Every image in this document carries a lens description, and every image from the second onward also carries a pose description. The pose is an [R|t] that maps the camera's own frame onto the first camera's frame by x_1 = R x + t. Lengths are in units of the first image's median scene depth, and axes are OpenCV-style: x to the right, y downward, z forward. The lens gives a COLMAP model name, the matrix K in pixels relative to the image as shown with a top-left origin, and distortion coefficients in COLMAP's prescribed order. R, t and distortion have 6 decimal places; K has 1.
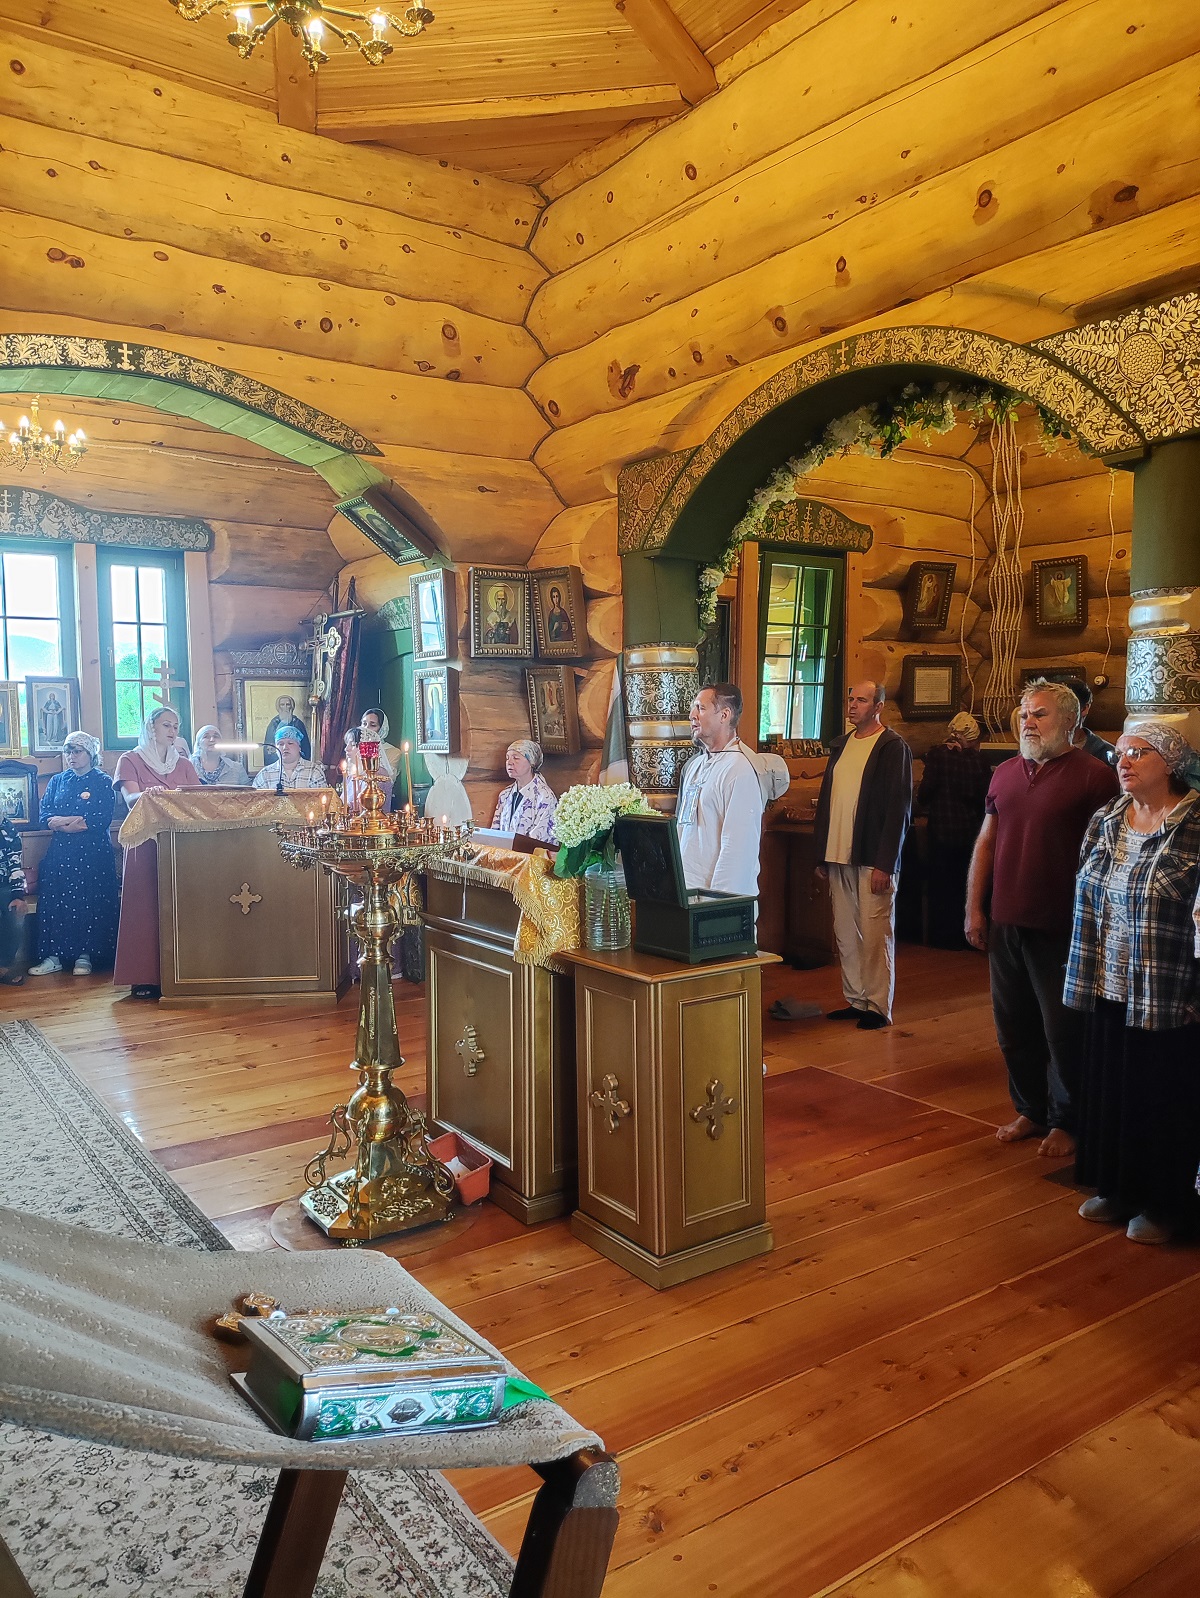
lens RADIAL K [[1187.1, 0, 601.5], [0, 1187.1, 811.3], [0, 0, 1]] dist [0.105525, -0.181667]
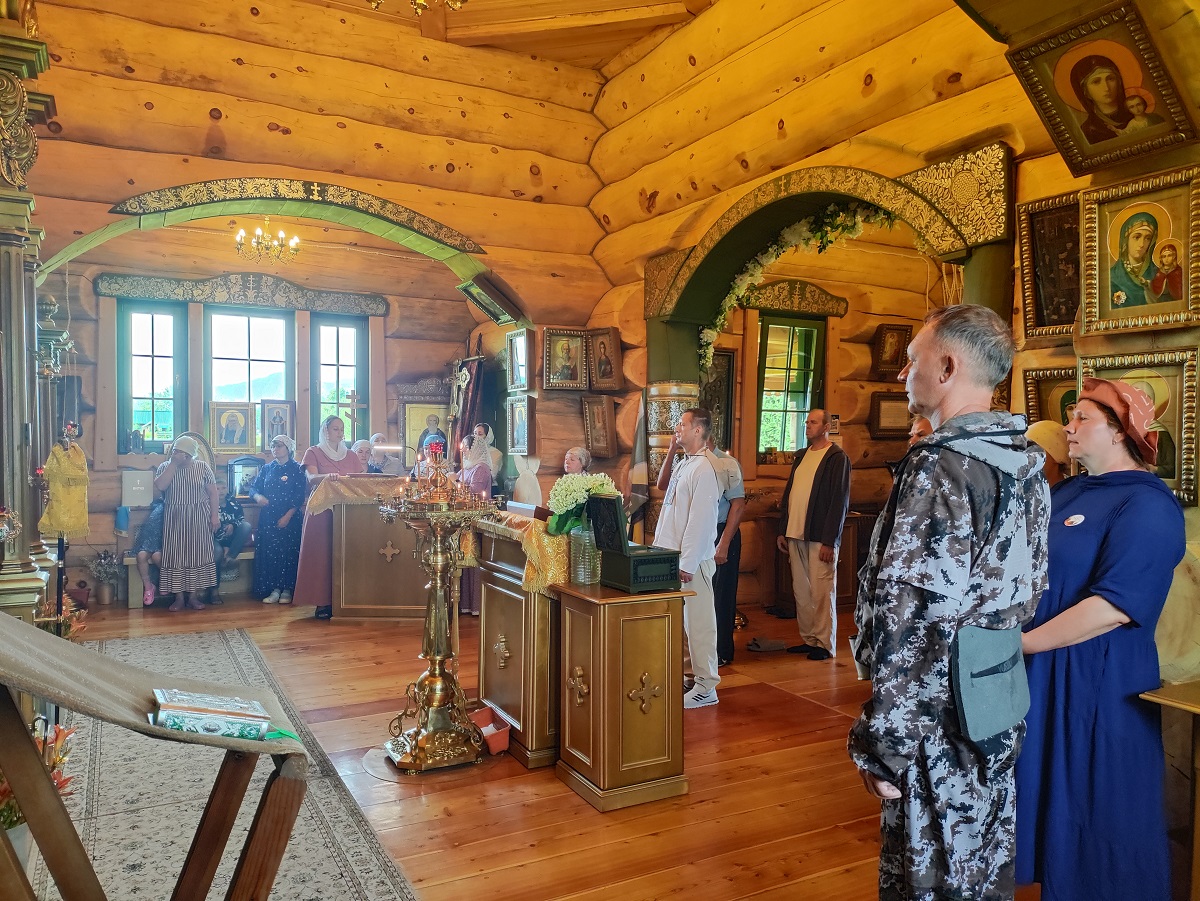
lens RADIAL K [[883.4, 0, 590.3], [0, 883.4, 463.8], [0, 0, 1]] dist [0.105378, -0.151793]
pose [[0.992956, 0.021562, -0.116502, 0.084719], [-0.026915, 0.998644, -0.044568, 0.009051], [0.115383, 0.047390, 0.992190, -0.067591]]
